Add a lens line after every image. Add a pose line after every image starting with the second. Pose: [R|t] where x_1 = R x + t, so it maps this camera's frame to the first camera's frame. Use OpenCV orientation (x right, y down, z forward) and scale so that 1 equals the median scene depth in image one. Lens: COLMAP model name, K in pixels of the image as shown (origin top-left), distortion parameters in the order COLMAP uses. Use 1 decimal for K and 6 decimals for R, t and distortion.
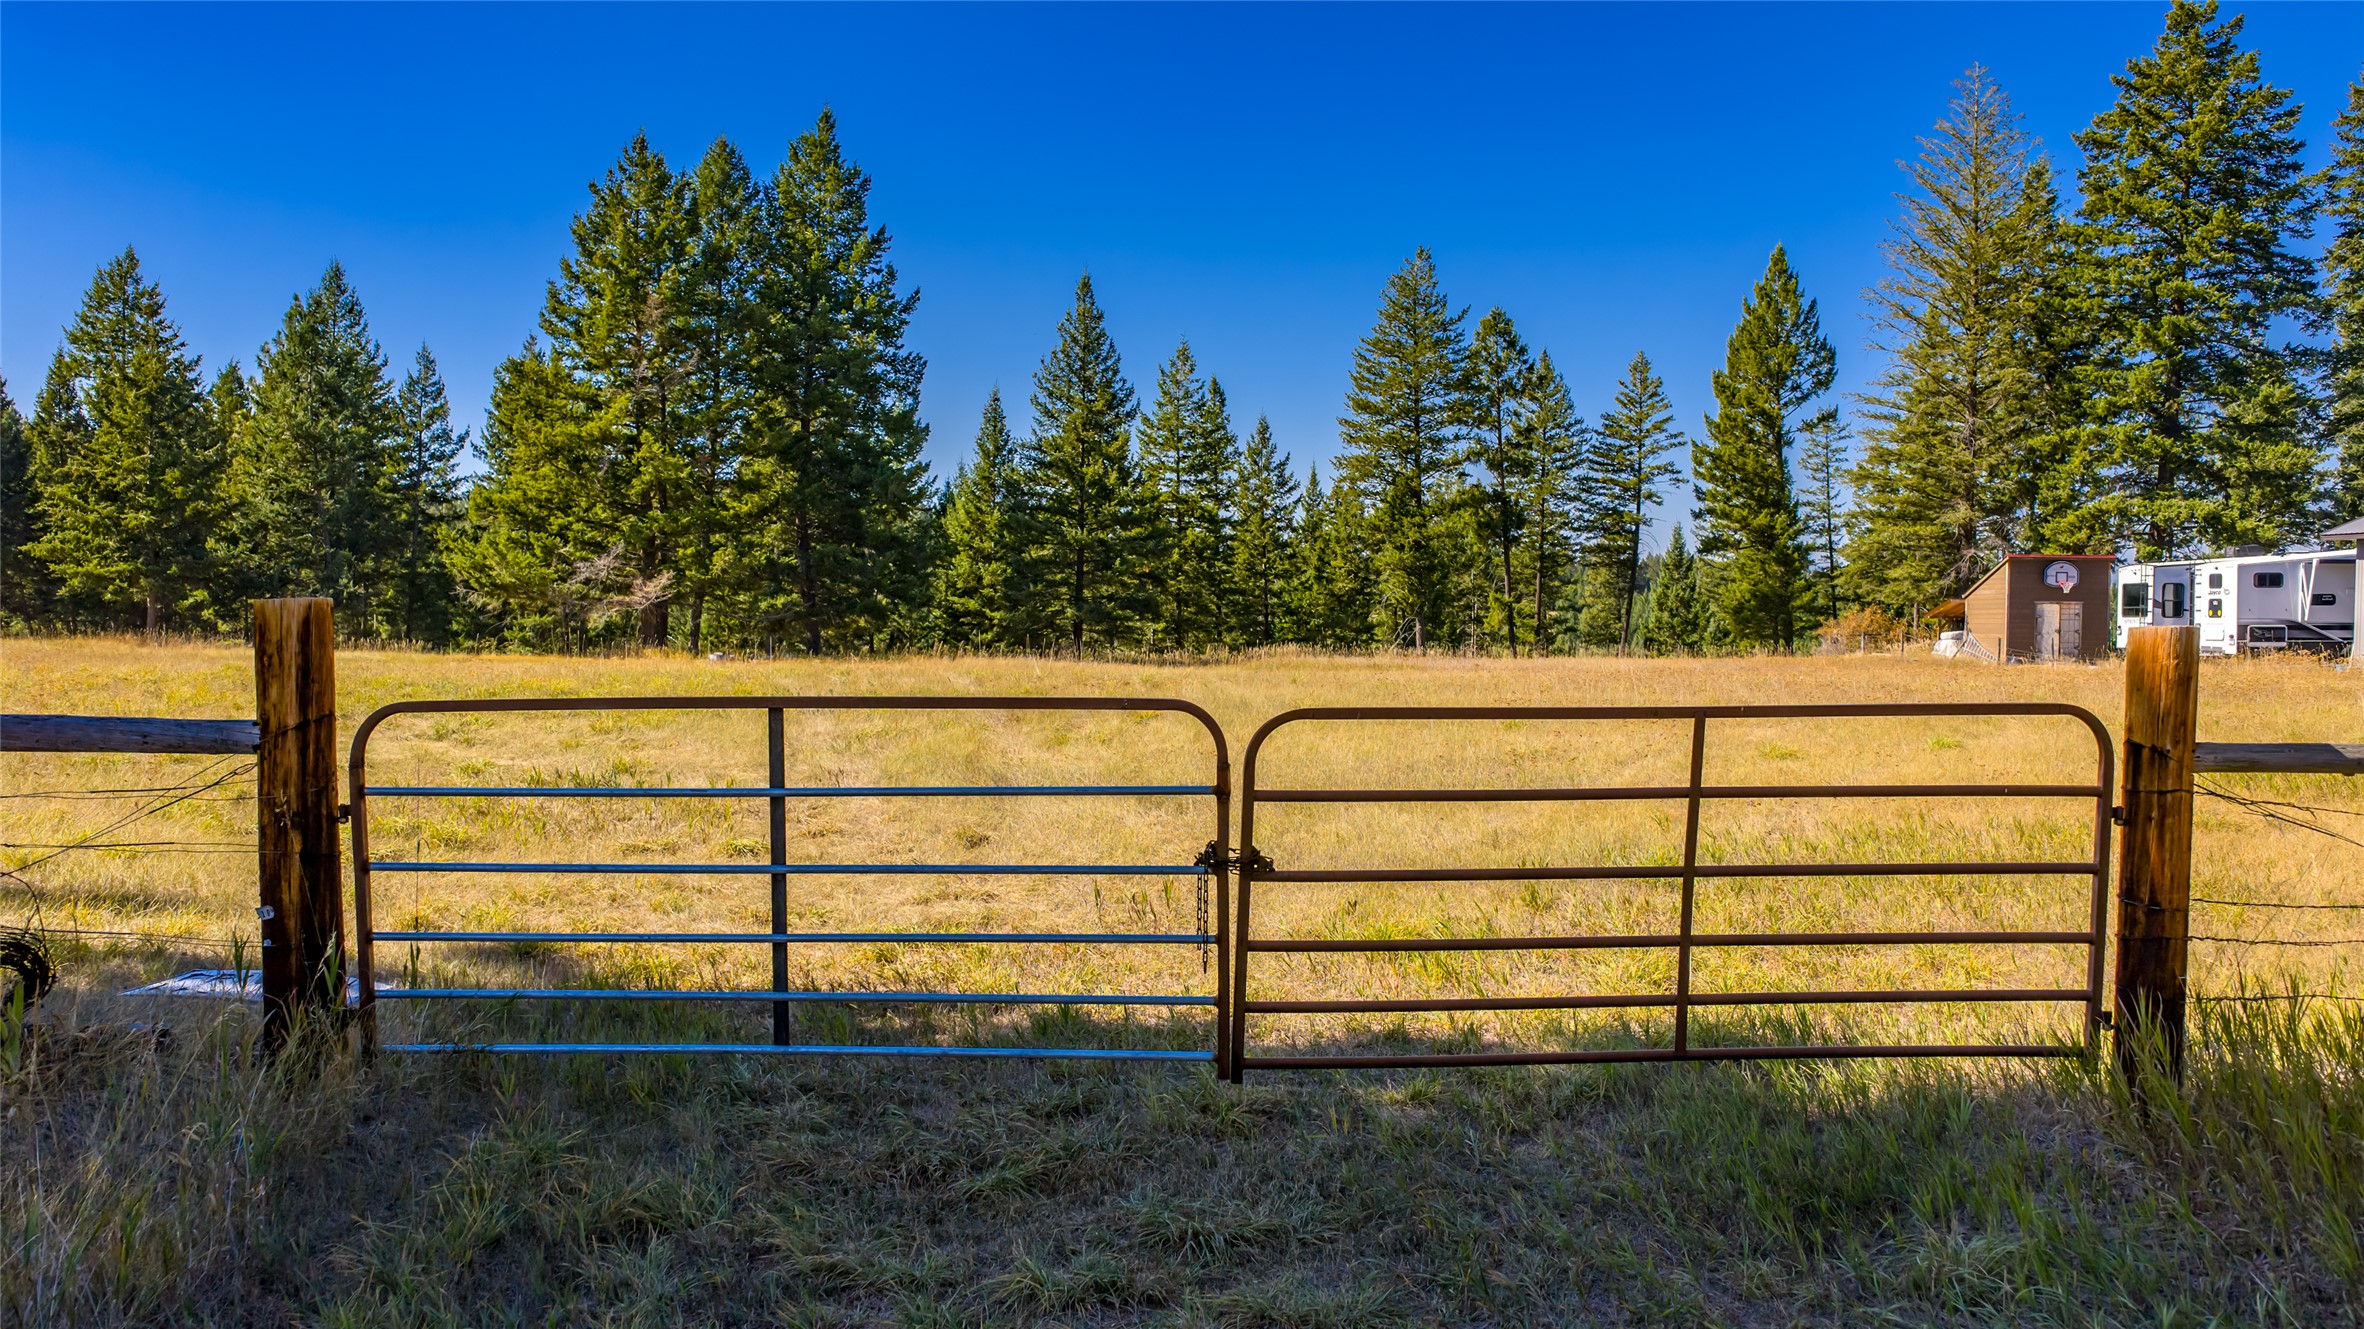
lens RADIAL K [[1958.8, 0, 1170.9], [0, 1958.8, 650.9], [0, 0, 1]] dist [0.069741, -0.115781]
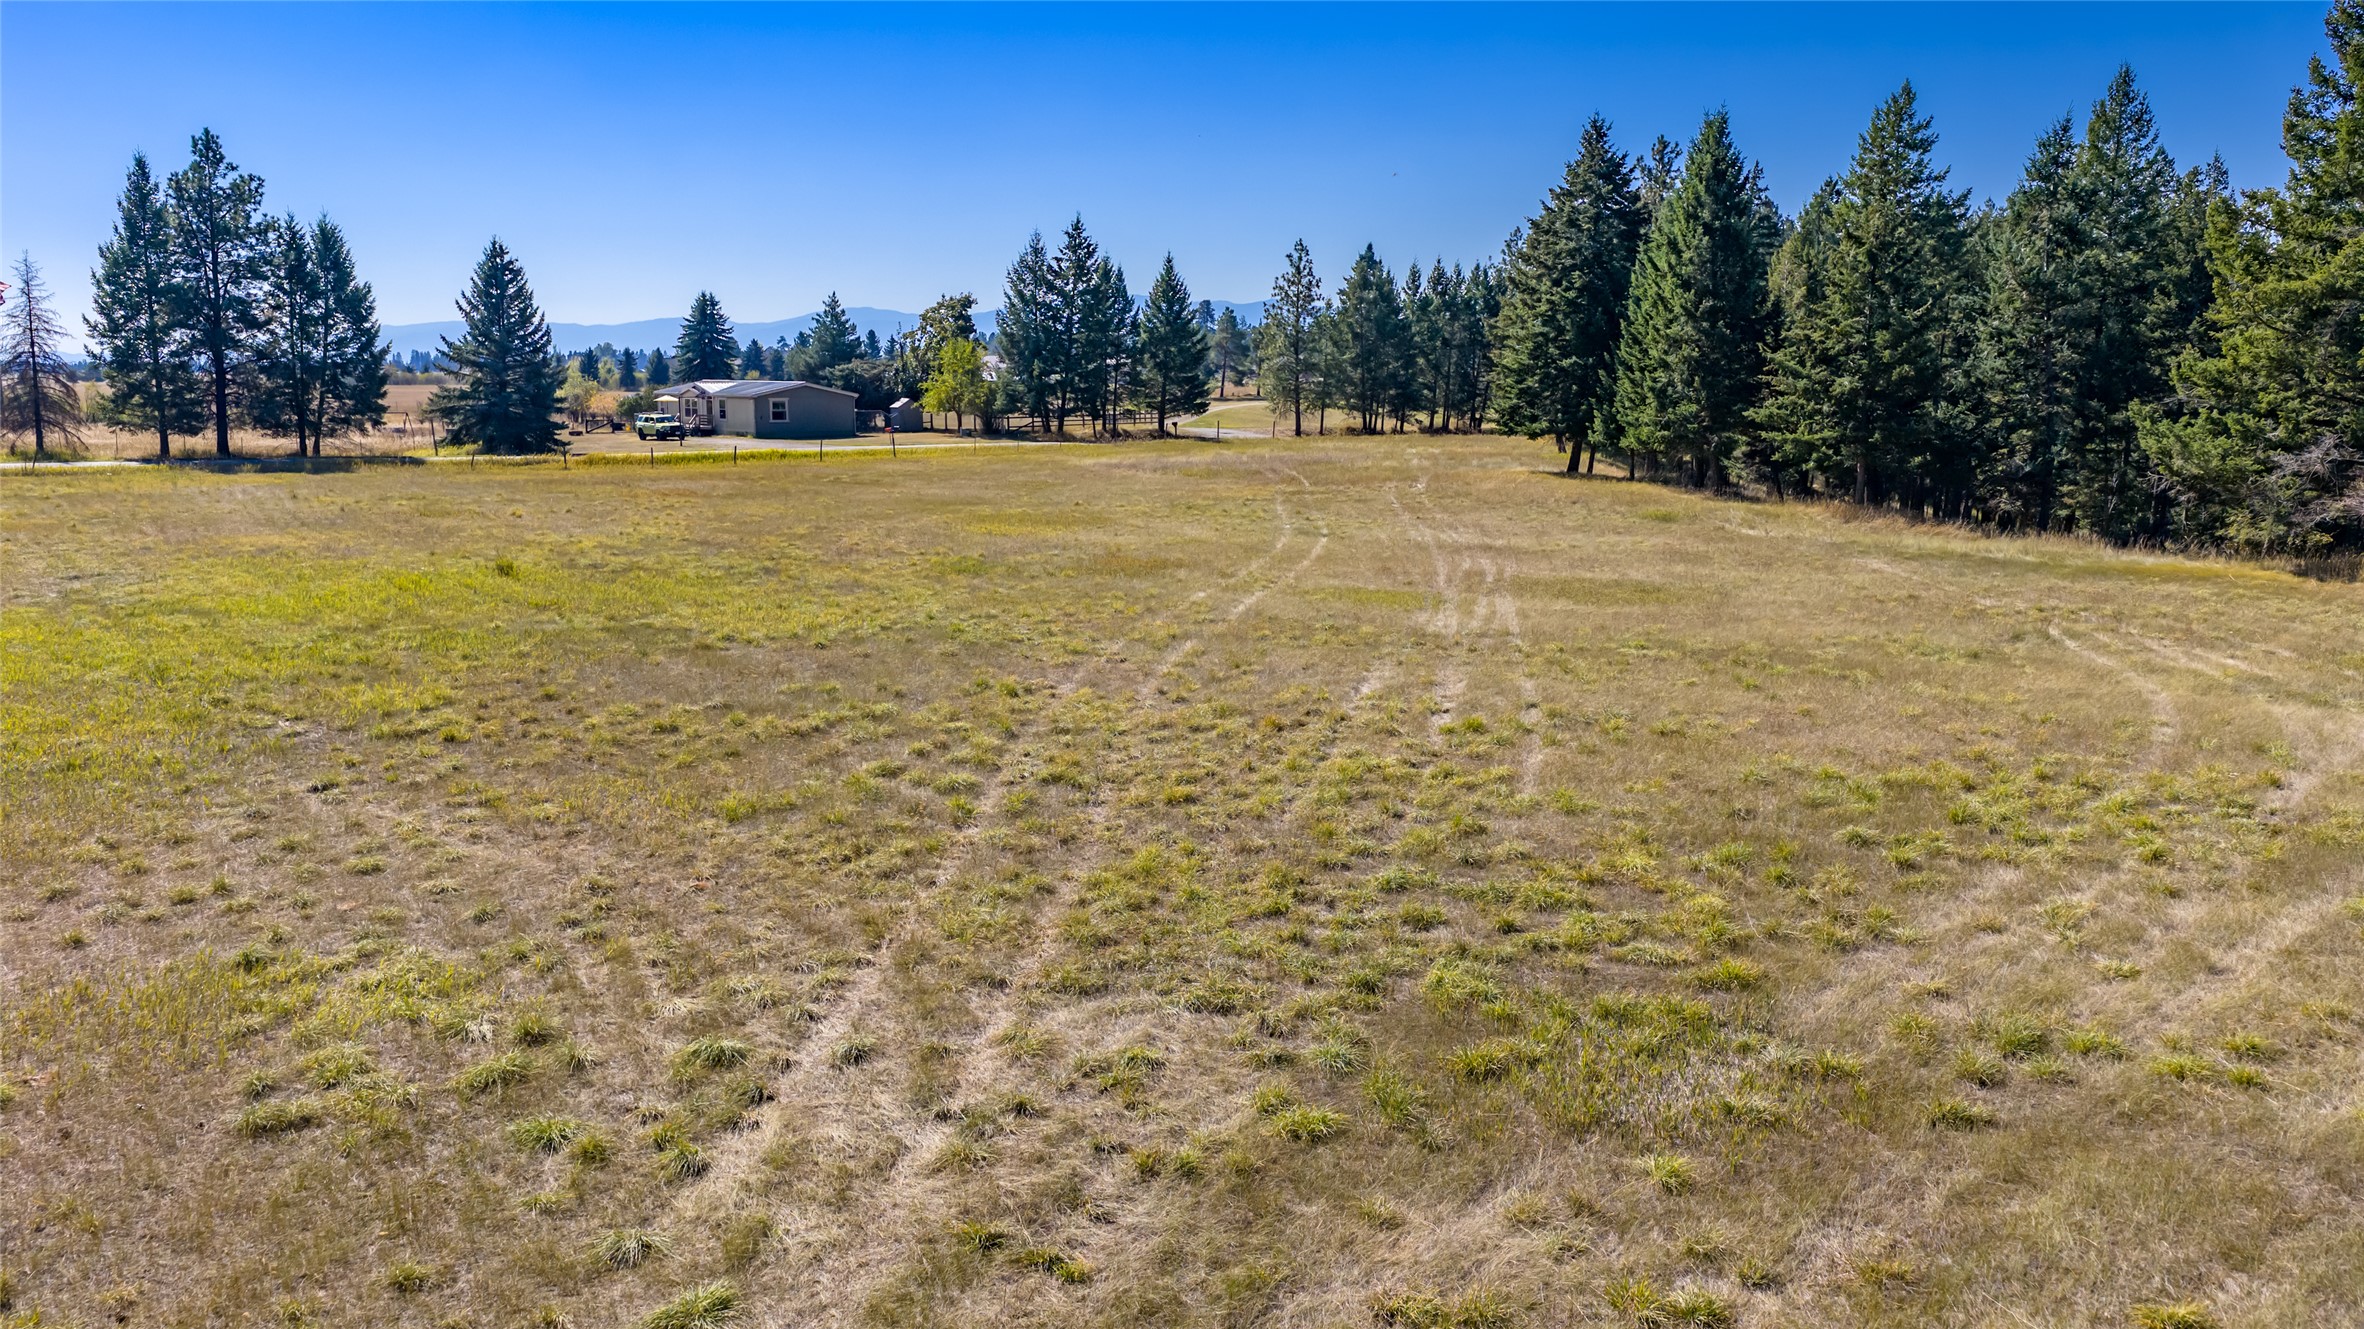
lens RADIAL K [[1957.4, 0, 1184.8], [0, 1957.4, 669.5], [0, 0, 1]] dist [0.025481, -0.052058]
pose [[0.604106, 0.117499, -0.788194, 0.049739], [-0.013538, 0.990441, 0.137273, -0.045835], [0.796789, -0.072257, 0.599922, 0.122413]]
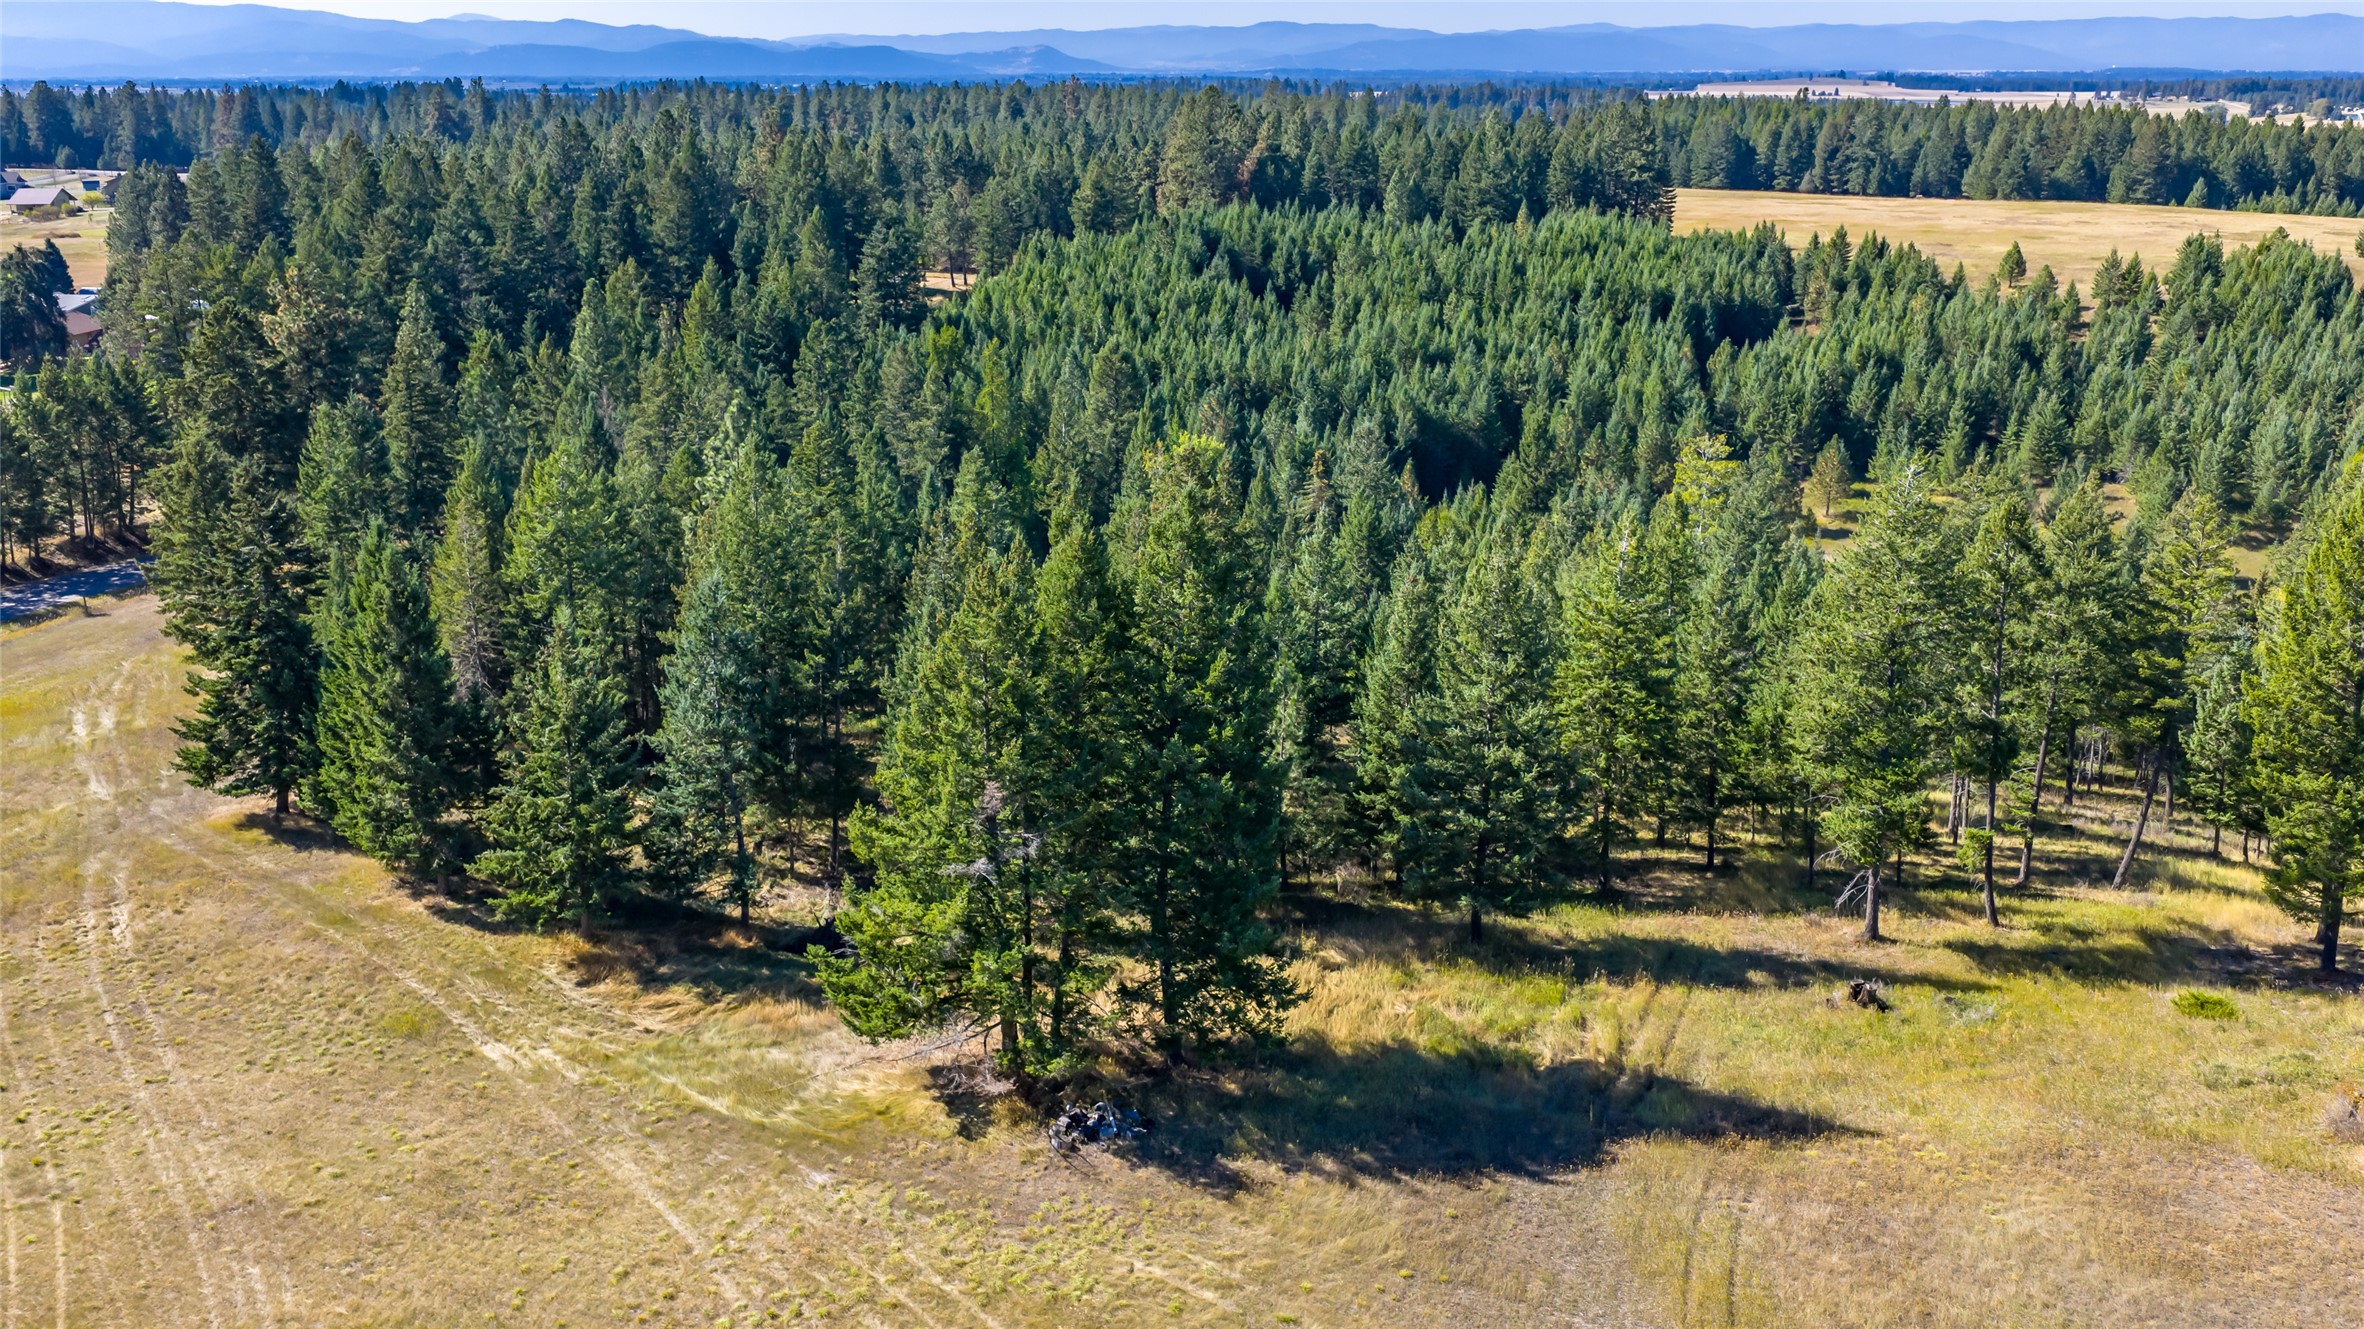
lens RADIAL K [[1965.8, 0, 1182.0], [0, 1965.8, 664.5], [0, 0, 1]] dist [0.027687, -0.064239]
pose [[0.962383, 0.079100, -0.259926, 0.052693], [-0.002550, 0.959270, 0.282478, -0.380002], [0.271684, -0.271189, 0.923388, 0.118451]]
